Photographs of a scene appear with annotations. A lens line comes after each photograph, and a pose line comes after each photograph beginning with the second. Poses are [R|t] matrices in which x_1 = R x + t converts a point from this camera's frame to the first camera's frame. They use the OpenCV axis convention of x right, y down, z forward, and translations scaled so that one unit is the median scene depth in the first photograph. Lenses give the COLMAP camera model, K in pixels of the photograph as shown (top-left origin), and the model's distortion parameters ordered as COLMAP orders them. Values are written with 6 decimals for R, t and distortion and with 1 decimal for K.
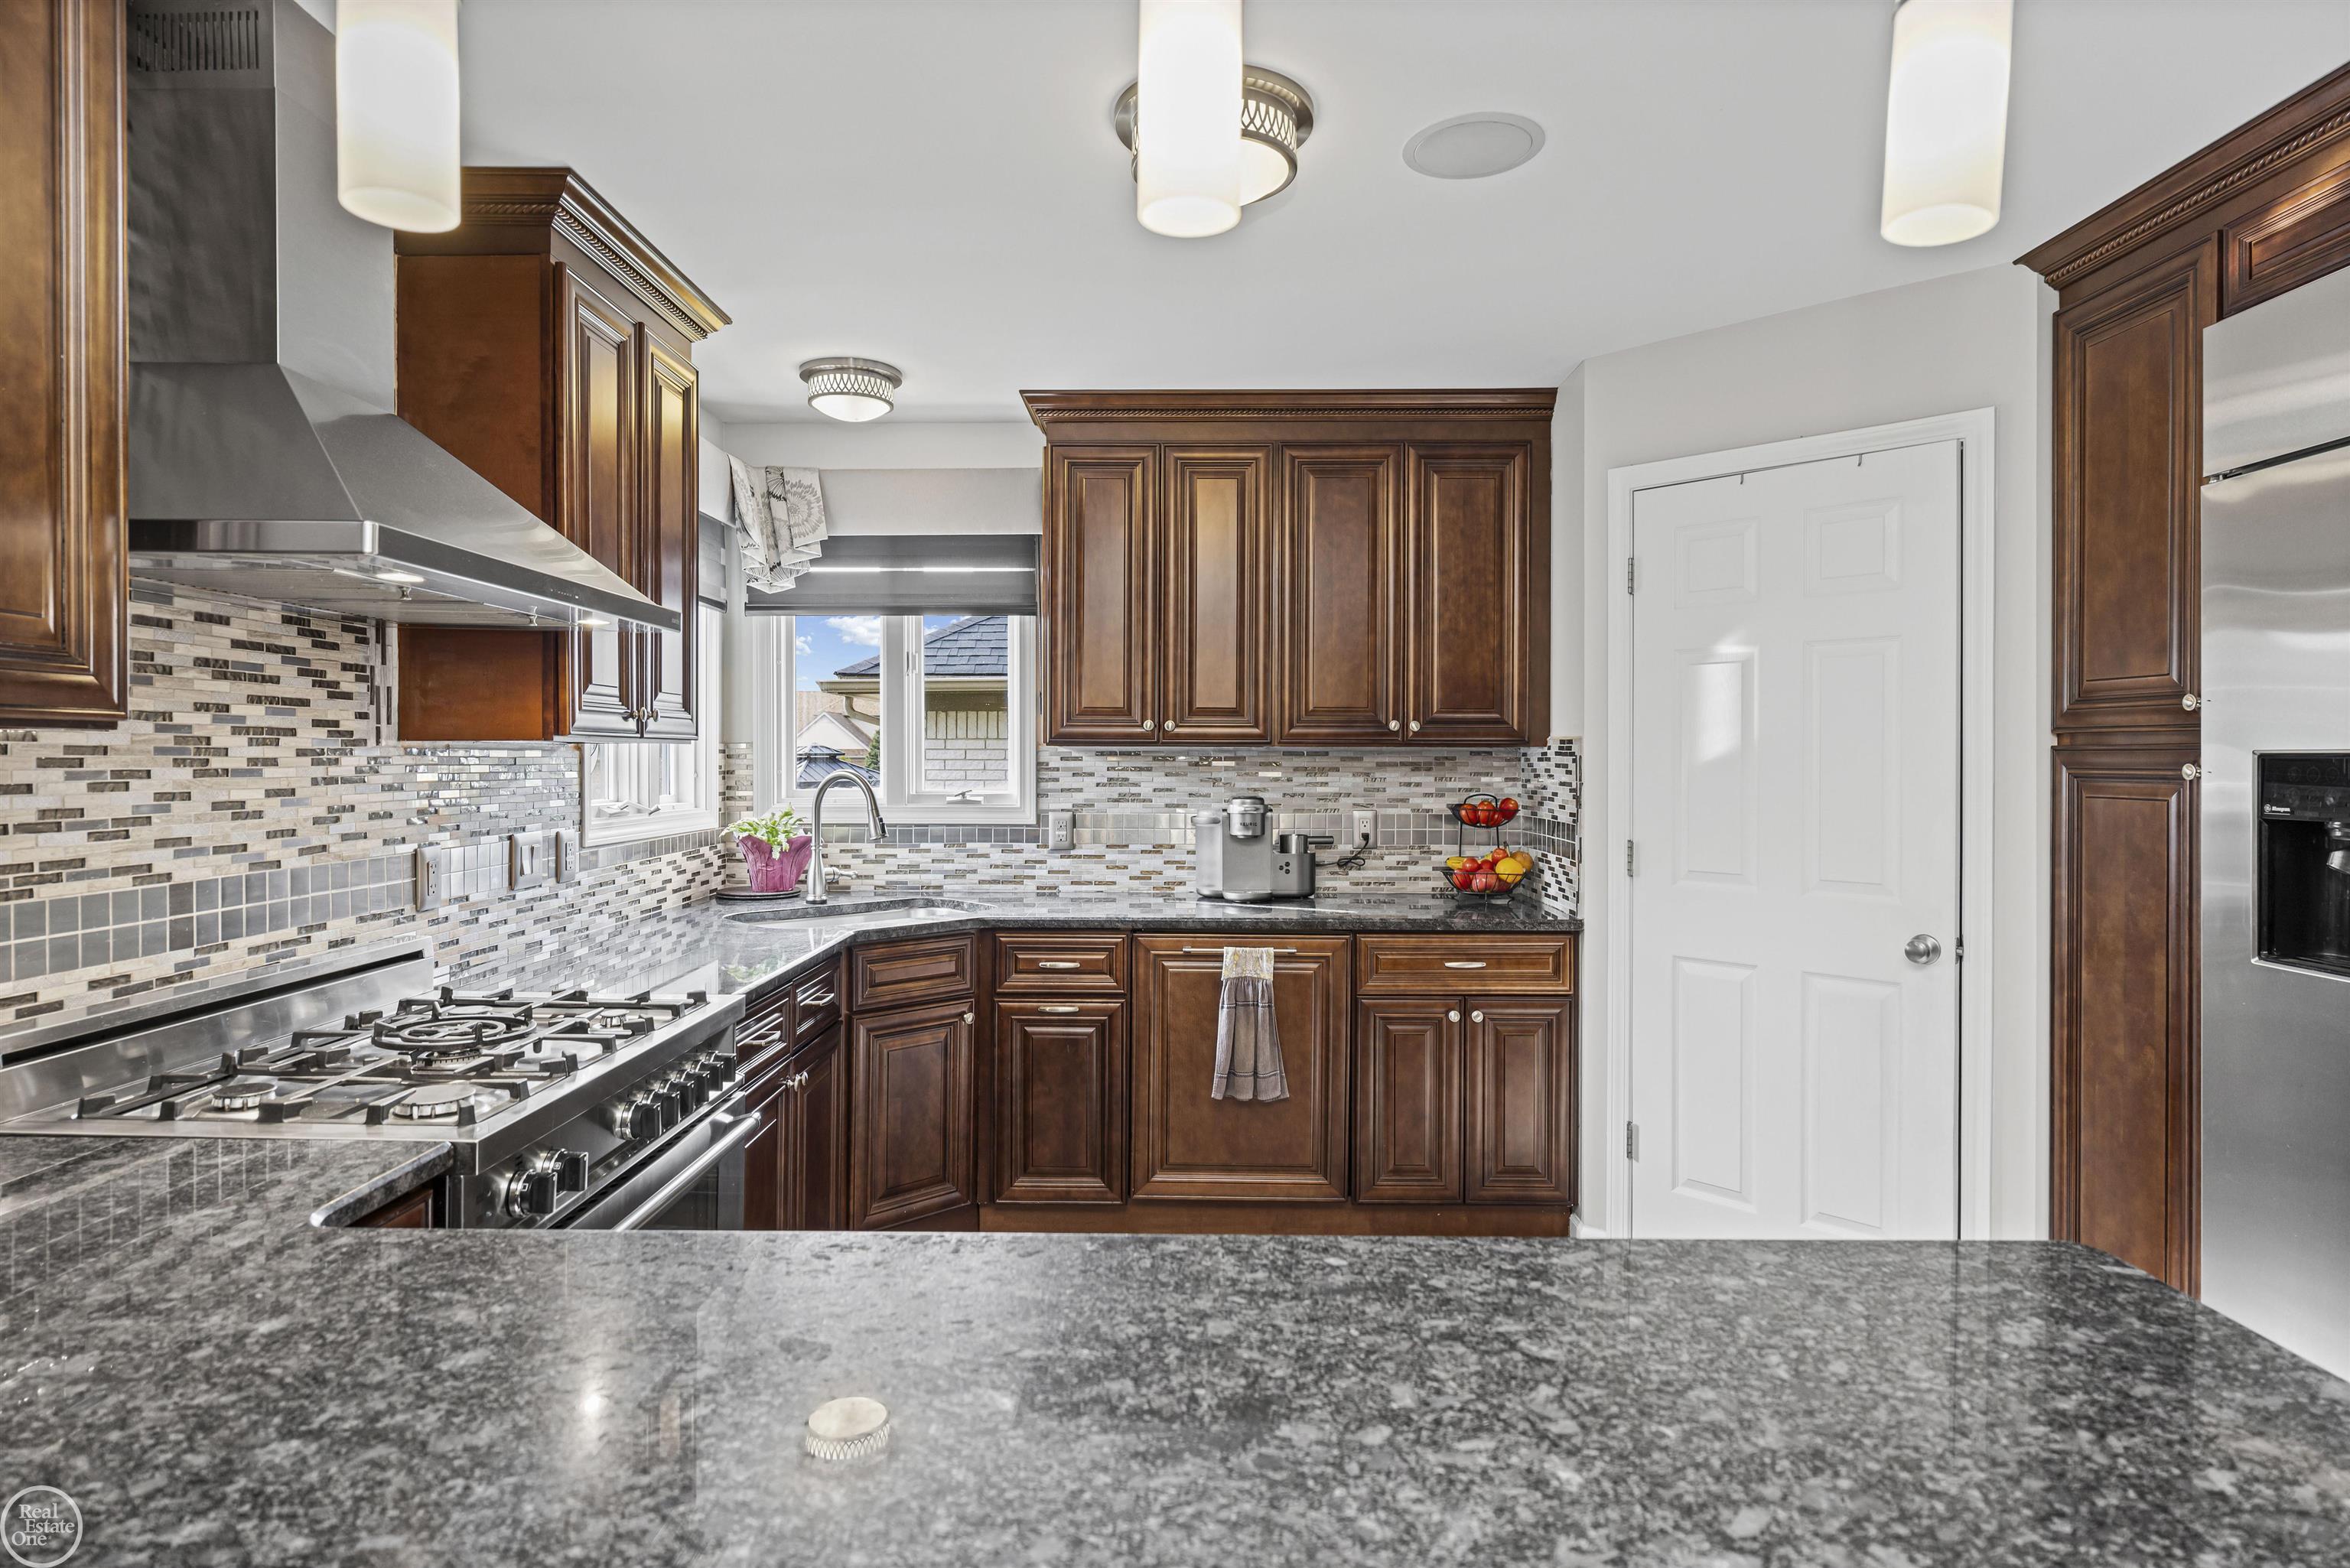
lens RADIAL K [[1282.2, 0, 1177.3], [0, 1282.2, 767.7], [0, 0, 1]] dist [-0.001396, -0.003768]
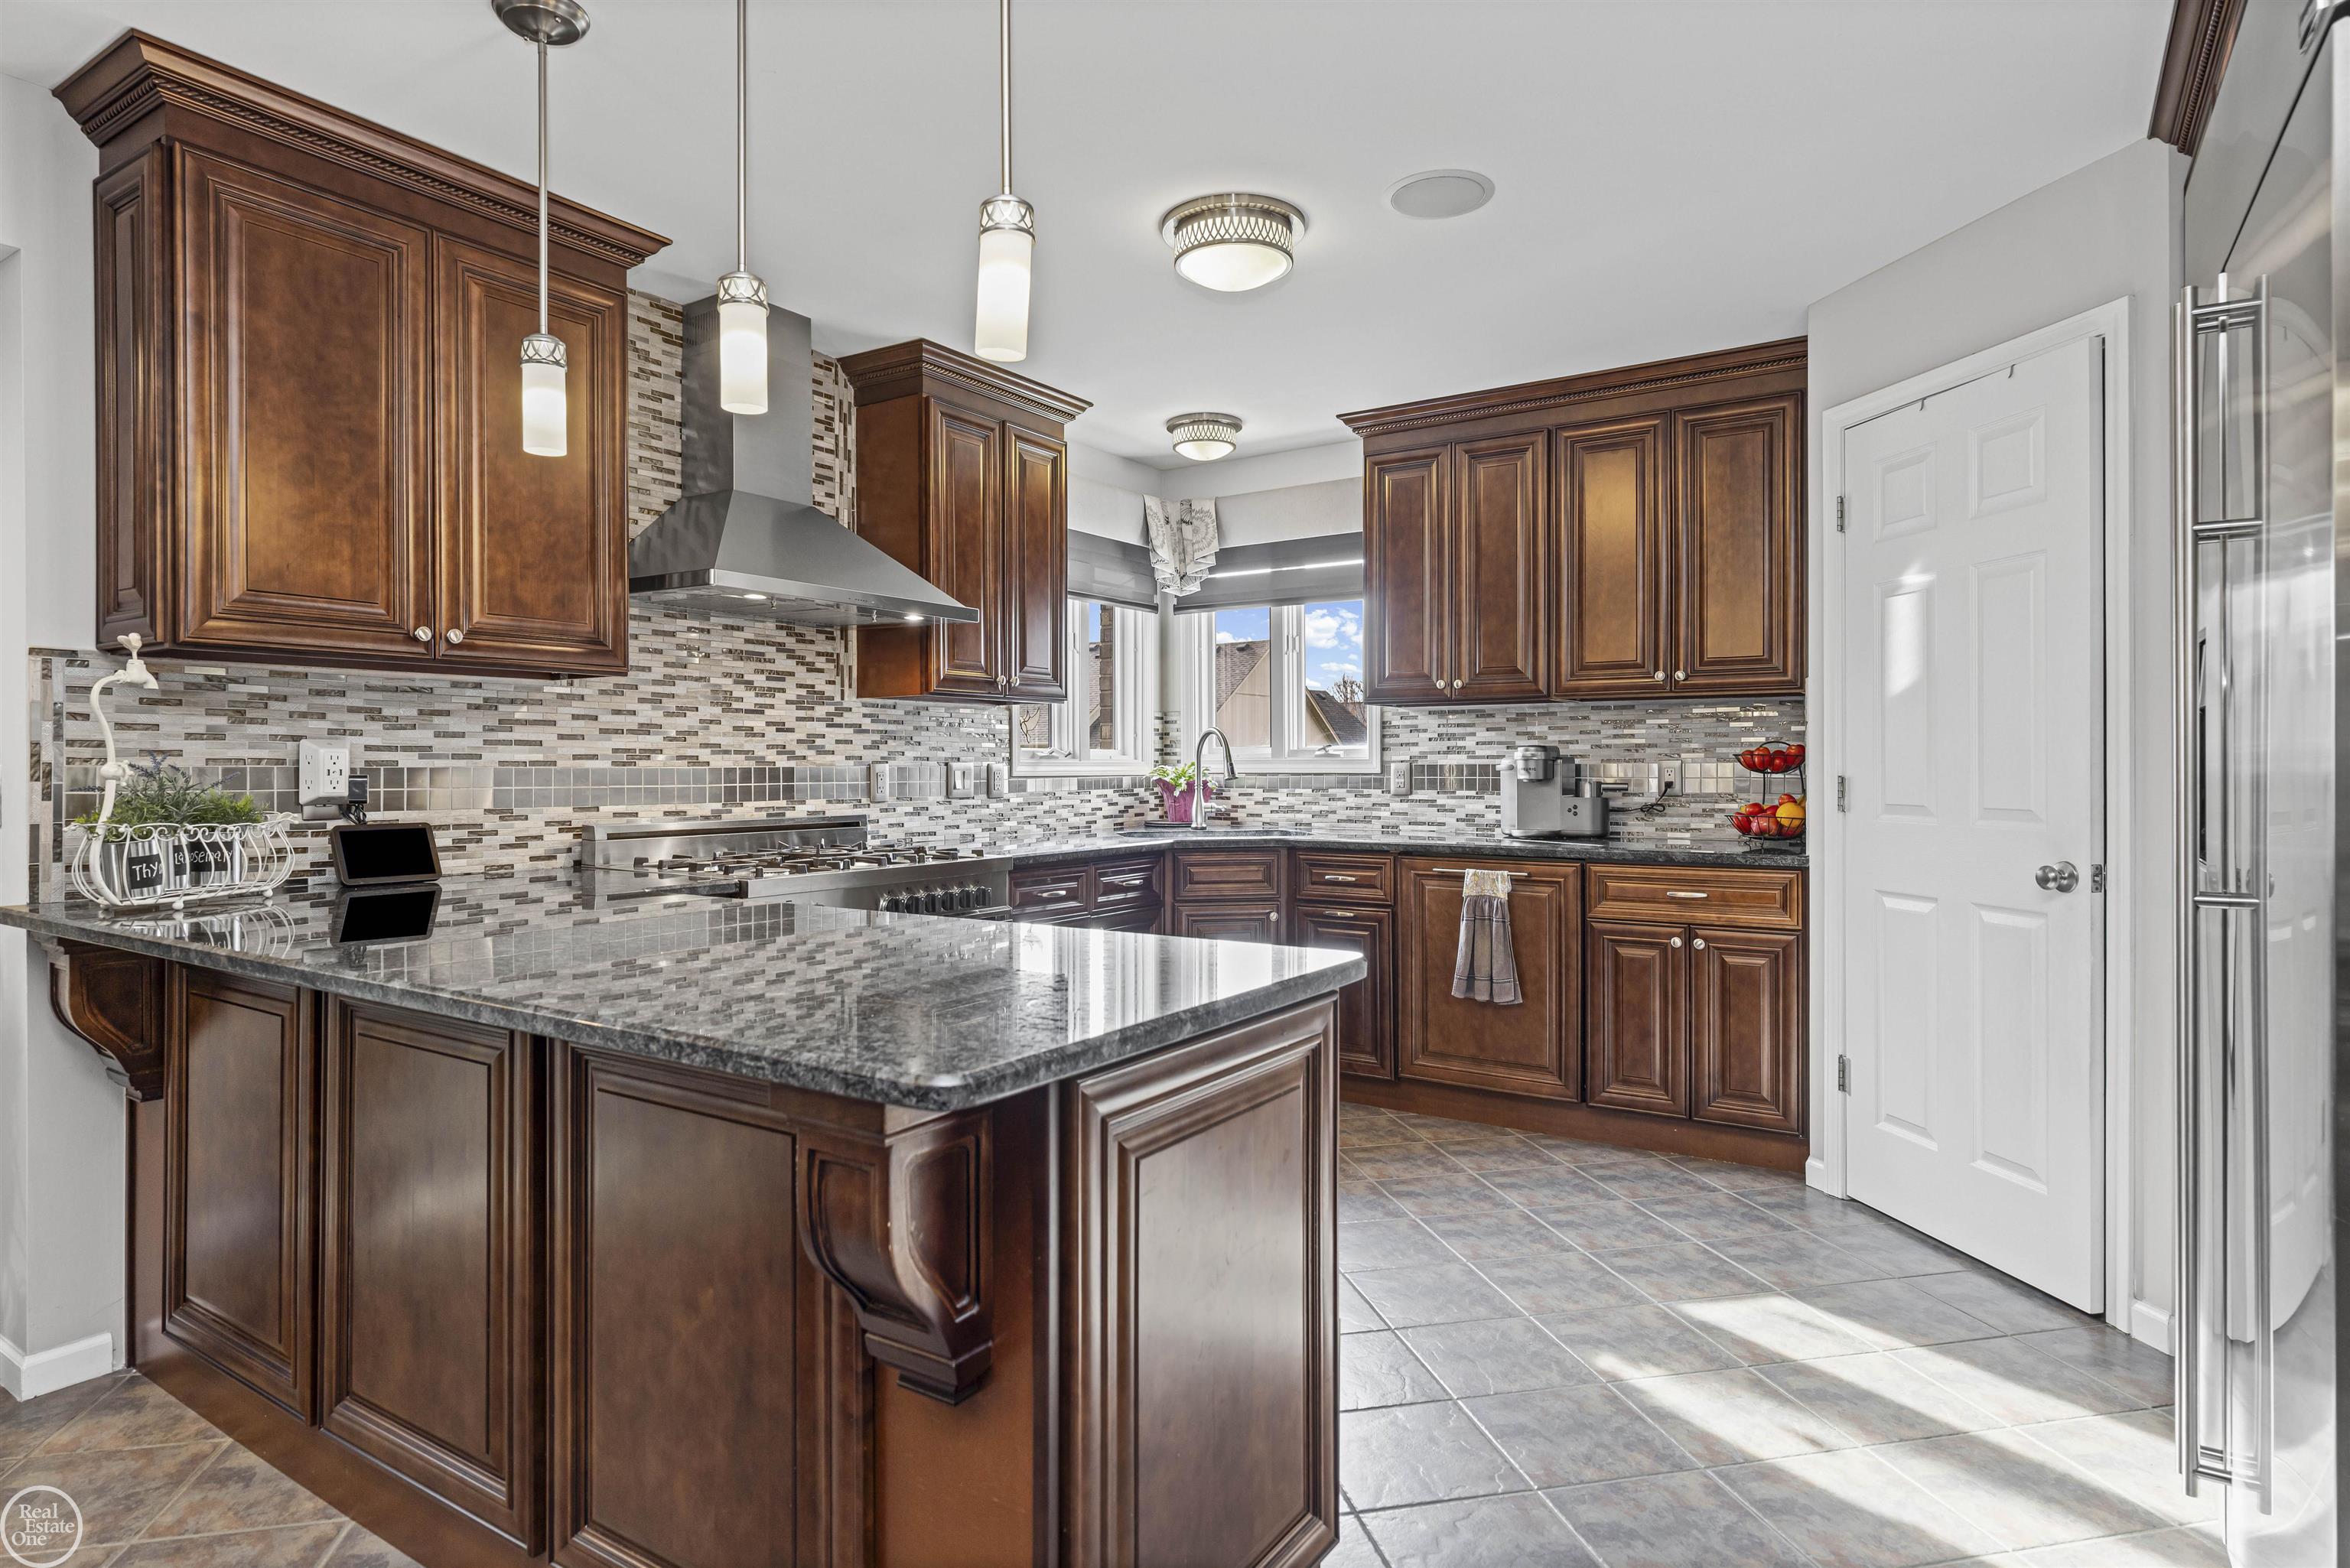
lens RADIAL K [[1282.2, 0, 1186.4], [0, 1282.2, 775.6], [0, 0, 1]] dist [-0.001396, -0.003768]
pose [[0.844224, 0.000727, -0.535990, 0.439518], [-0.000433, 1.000000, 0.000675, 0.053180], [0.535990, -0.000338, 0.844224, -0.121590]]
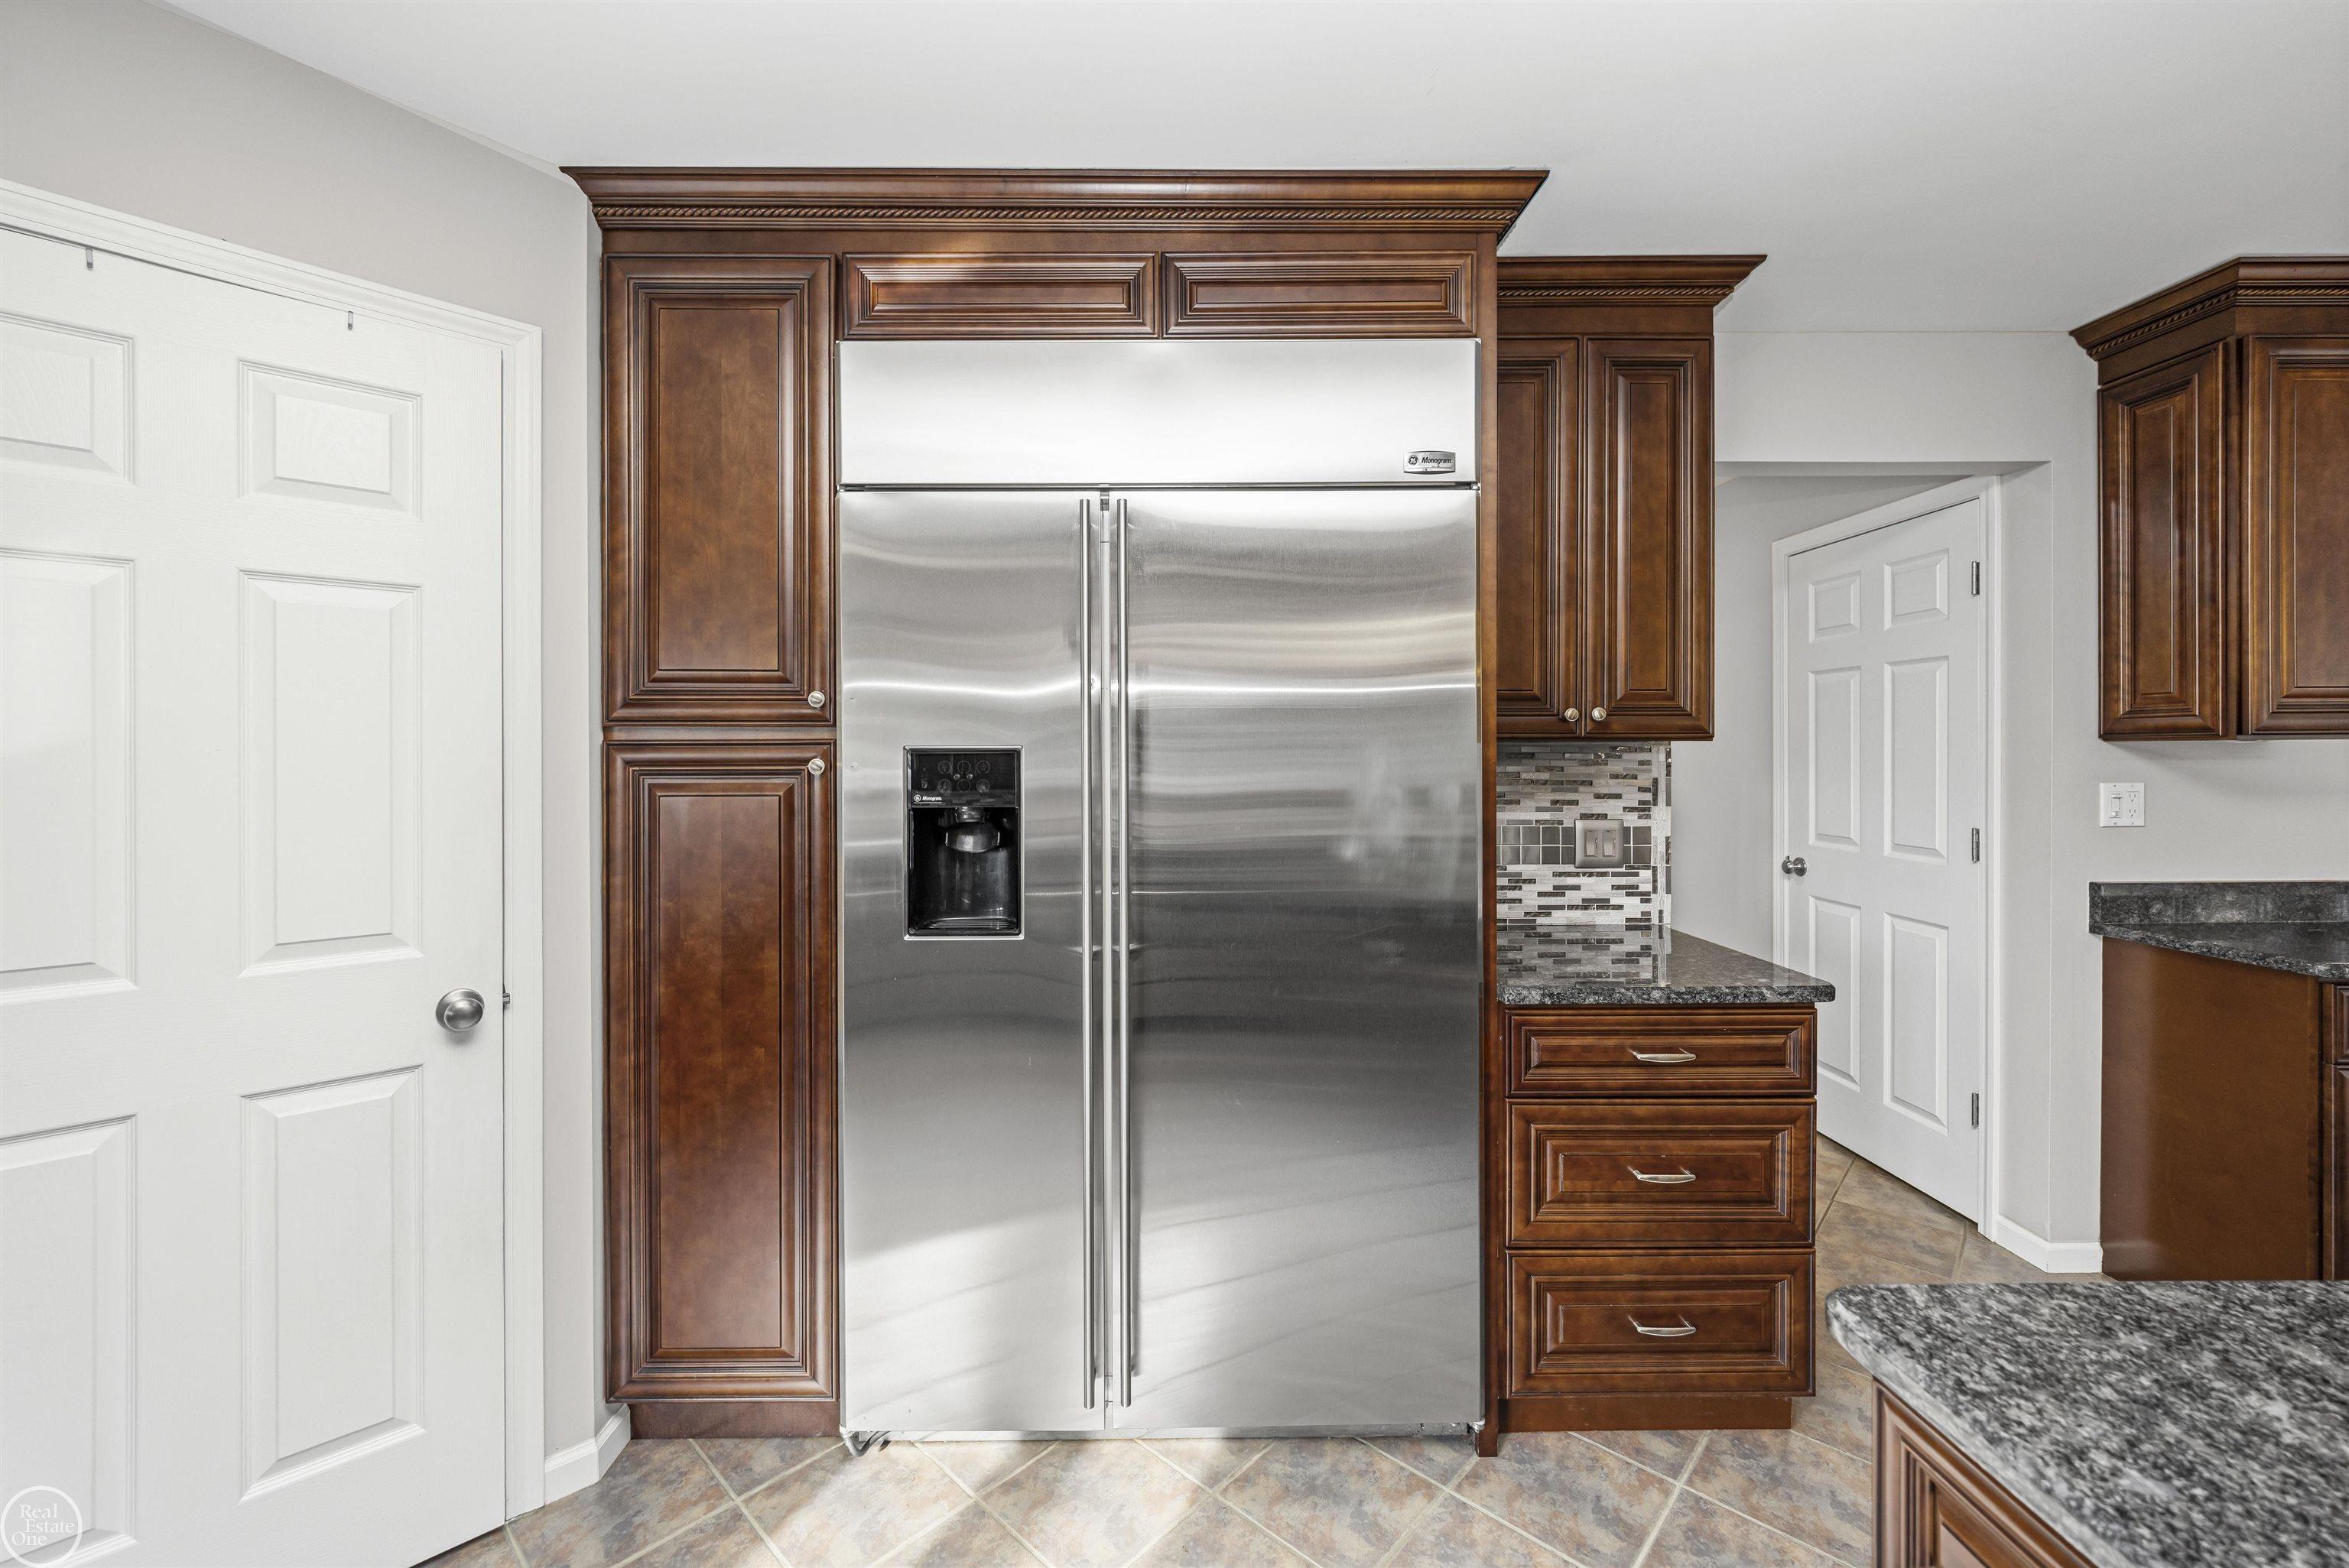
lens RADIAL K [[925.3, 0, 1163.4], [0, 925.3, 764.3], [0, 0, 1]] dist [-0.002113, -0.000377]
pose [[-0.015220, -0.001336, 0.999883, 0.029203], [0.011025, 0.999938, 0.001504, 0.002195], [-0.999823, 0.011047, -0.015204, 0.494389]]
